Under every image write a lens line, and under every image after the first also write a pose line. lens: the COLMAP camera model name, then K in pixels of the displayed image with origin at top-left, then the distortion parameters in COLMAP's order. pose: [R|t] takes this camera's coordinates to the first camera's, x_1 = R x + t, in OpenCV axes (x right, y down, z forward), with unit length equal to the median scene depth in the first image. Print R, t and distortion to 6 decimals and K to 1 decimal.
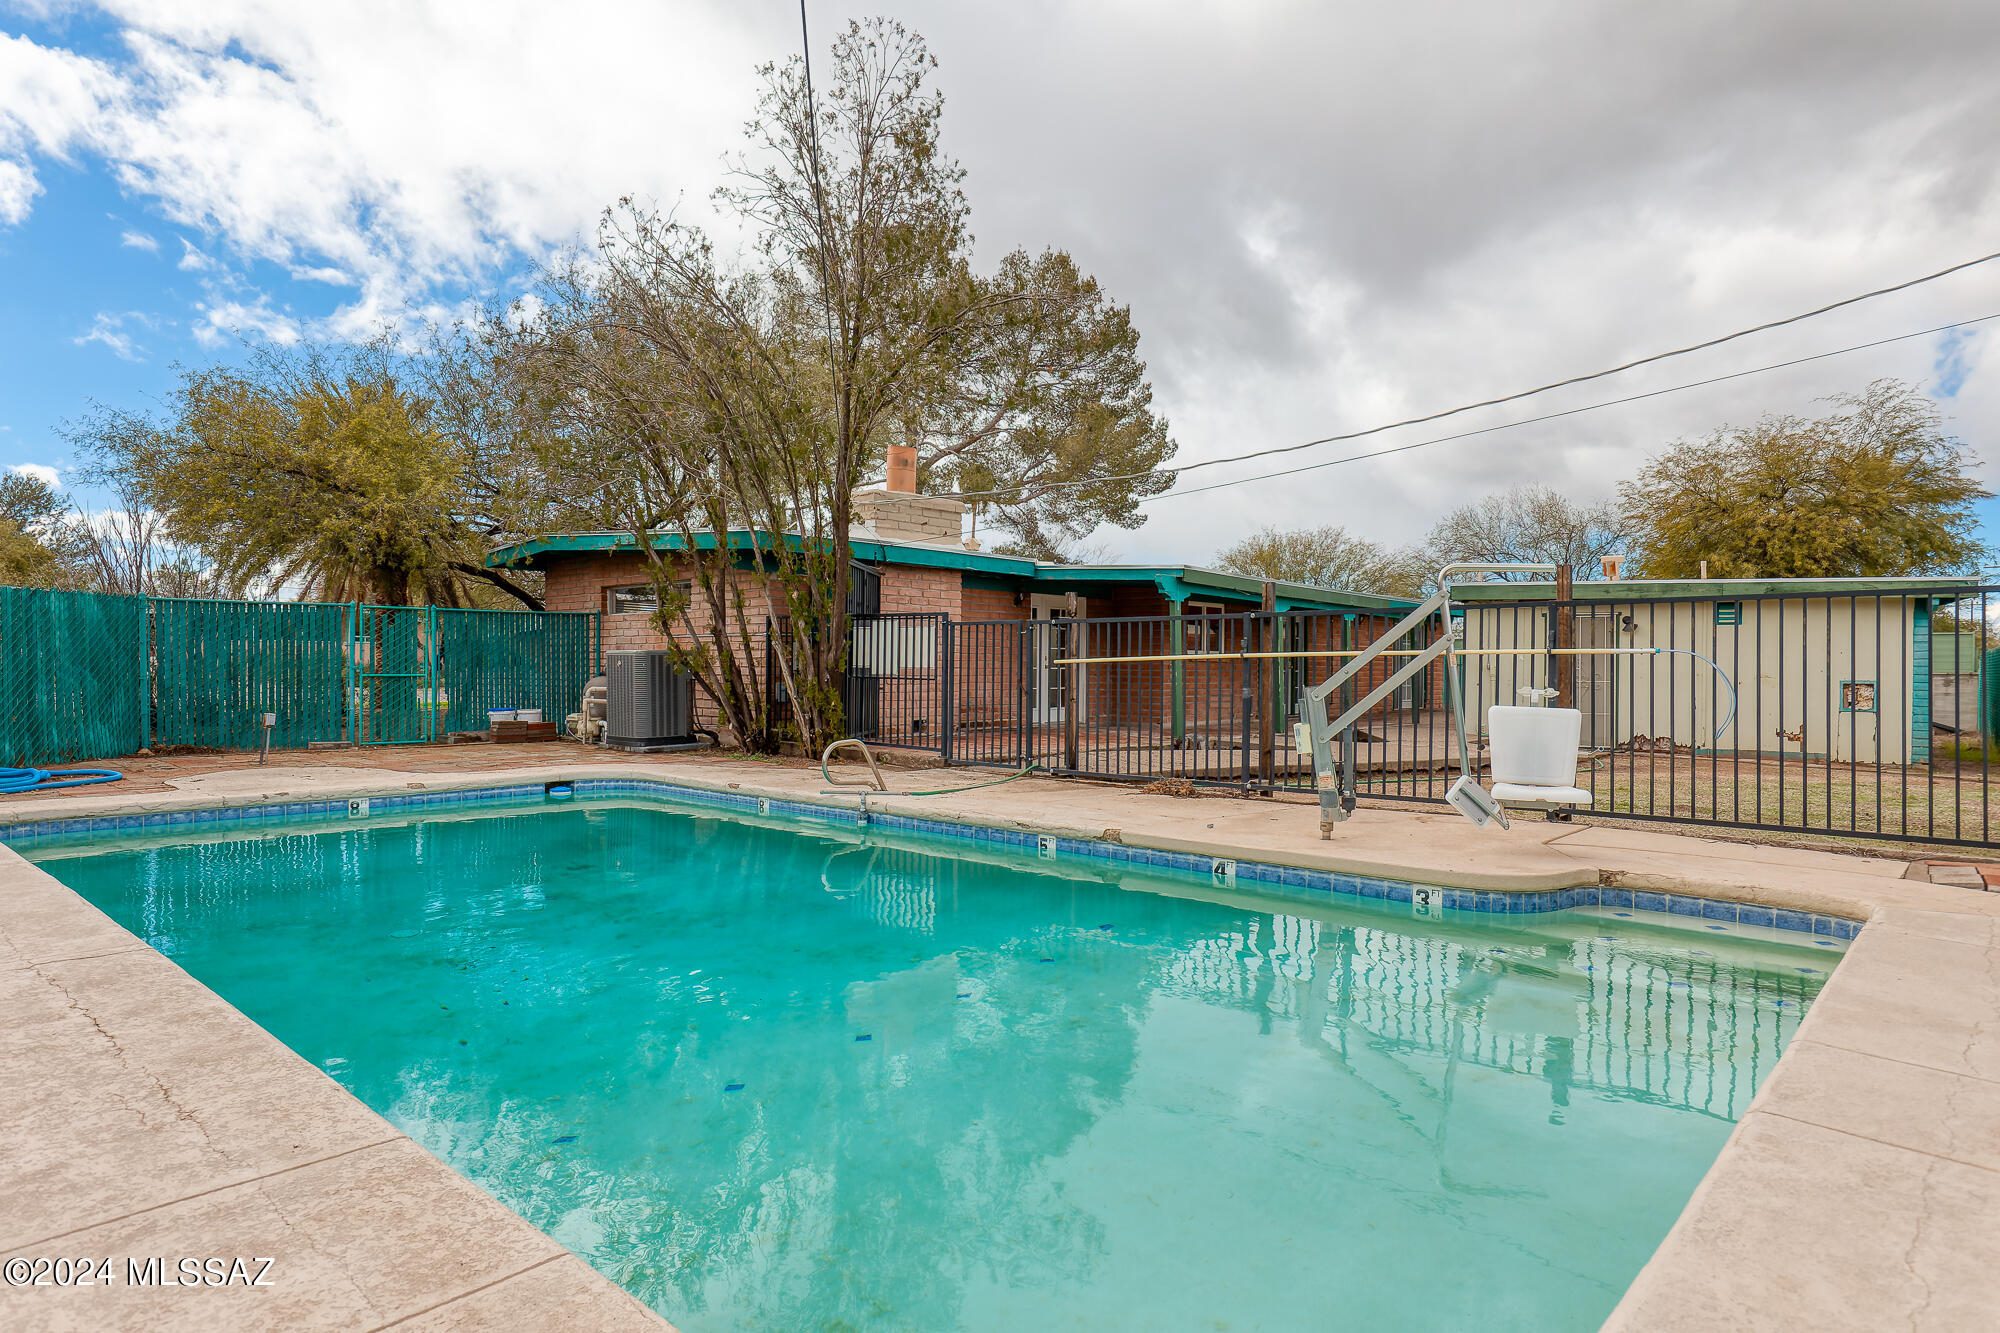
lens RADIAL K [[1117.3, 0, 1003.4], [0, 1117.3, 665.1], [0, 0, 1]] dist [0.004619, 0.000431]
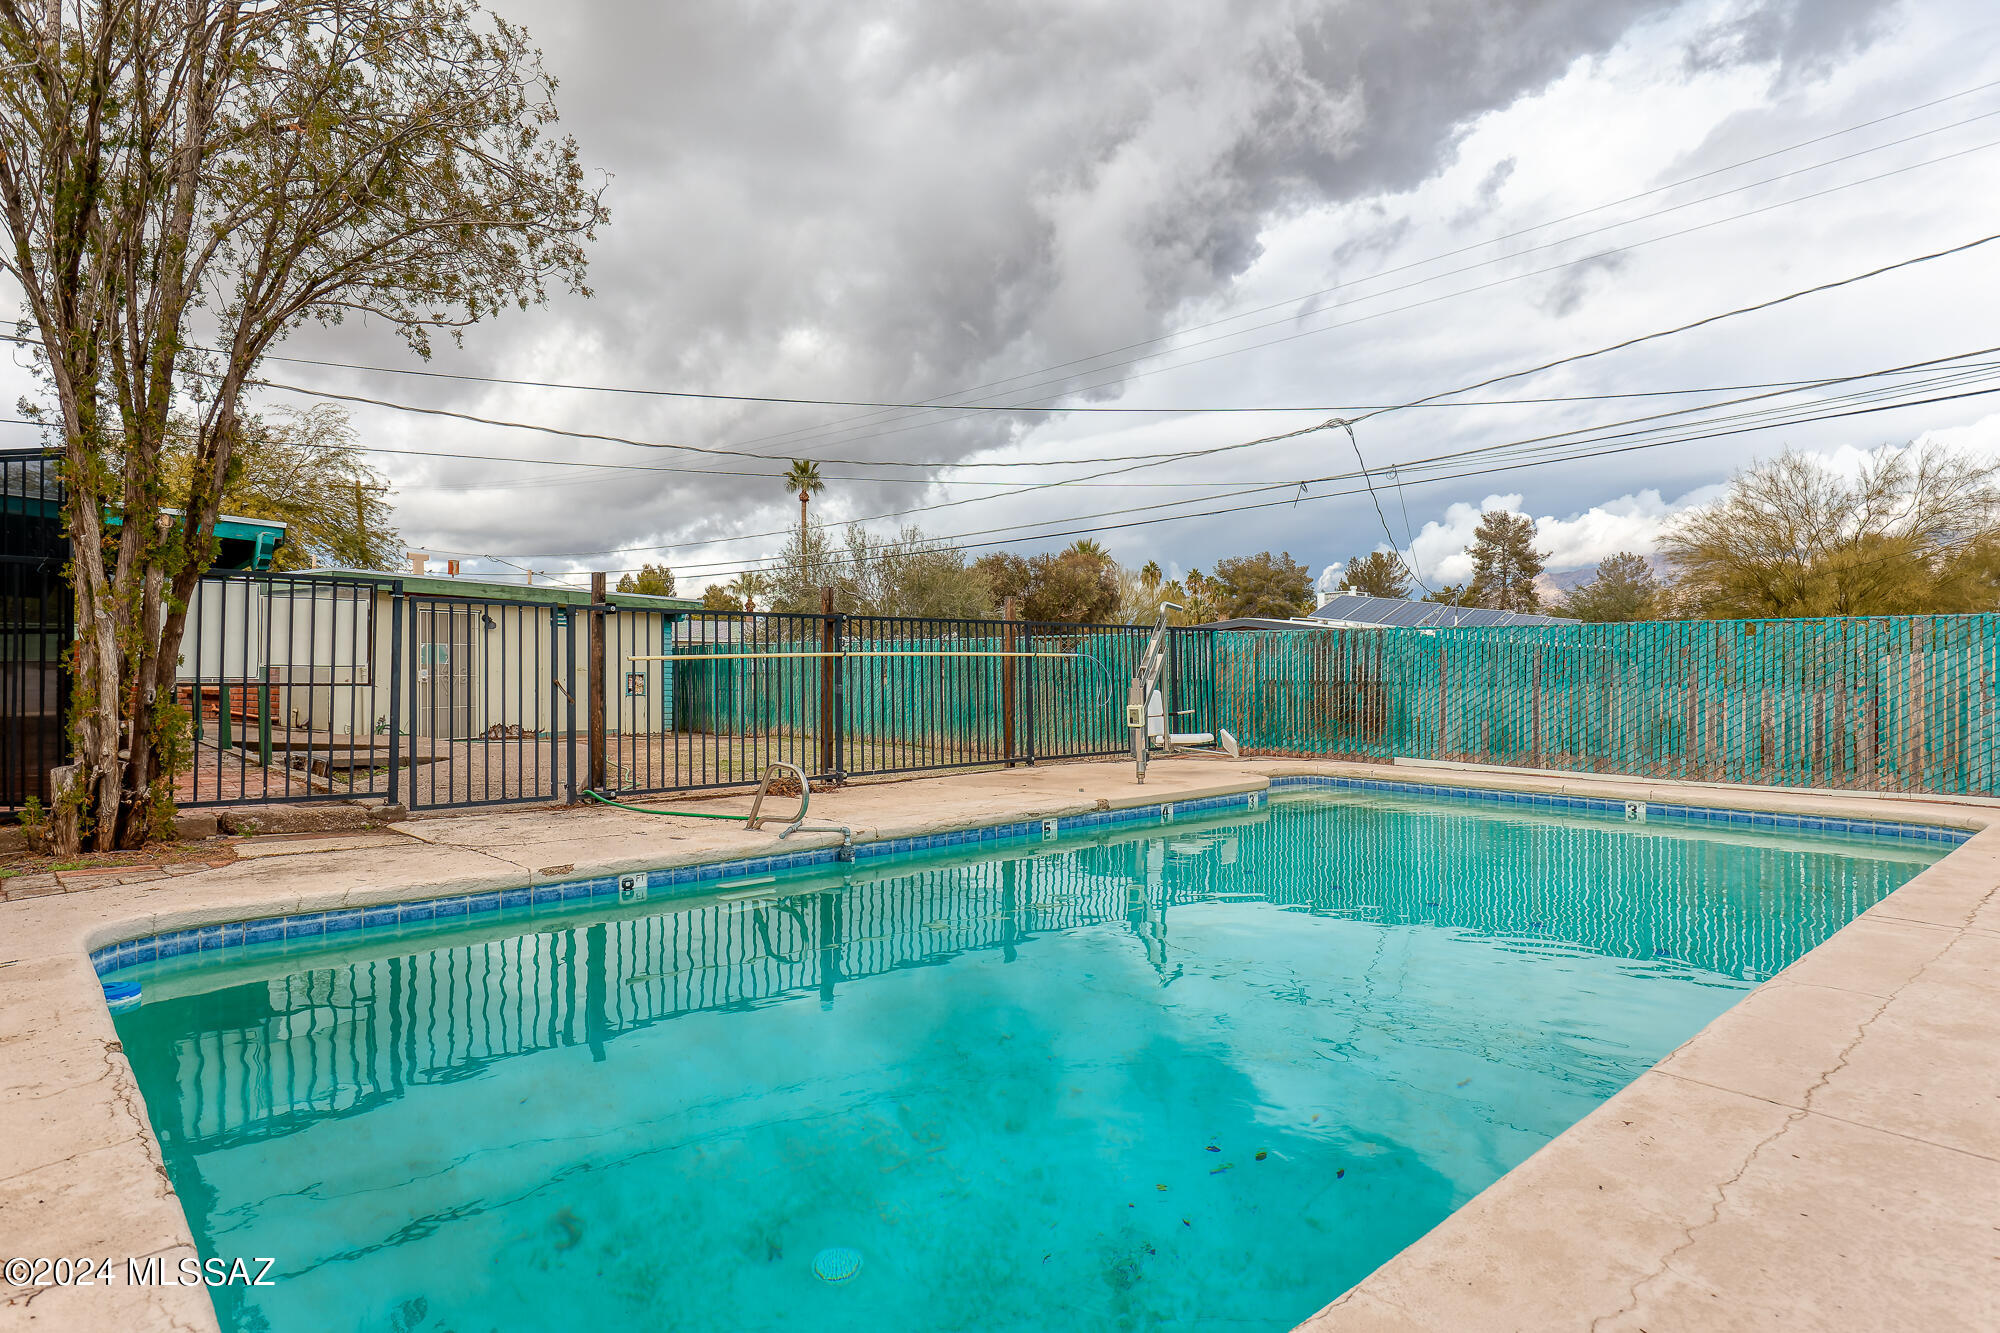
lens RADIAL K [[1117.3, 0, 1000.7], [0, 1117.3, 662.8], [0, 0, 1]] dist [0.004619, 0.000431]
pose [[0.088077, -0.003623, 0.996107, -0.525387], [-0.002657, 0.999989, 0.003872, -0.004106], [-0.996110, -0.002988, 0.088066, 0.462464]]
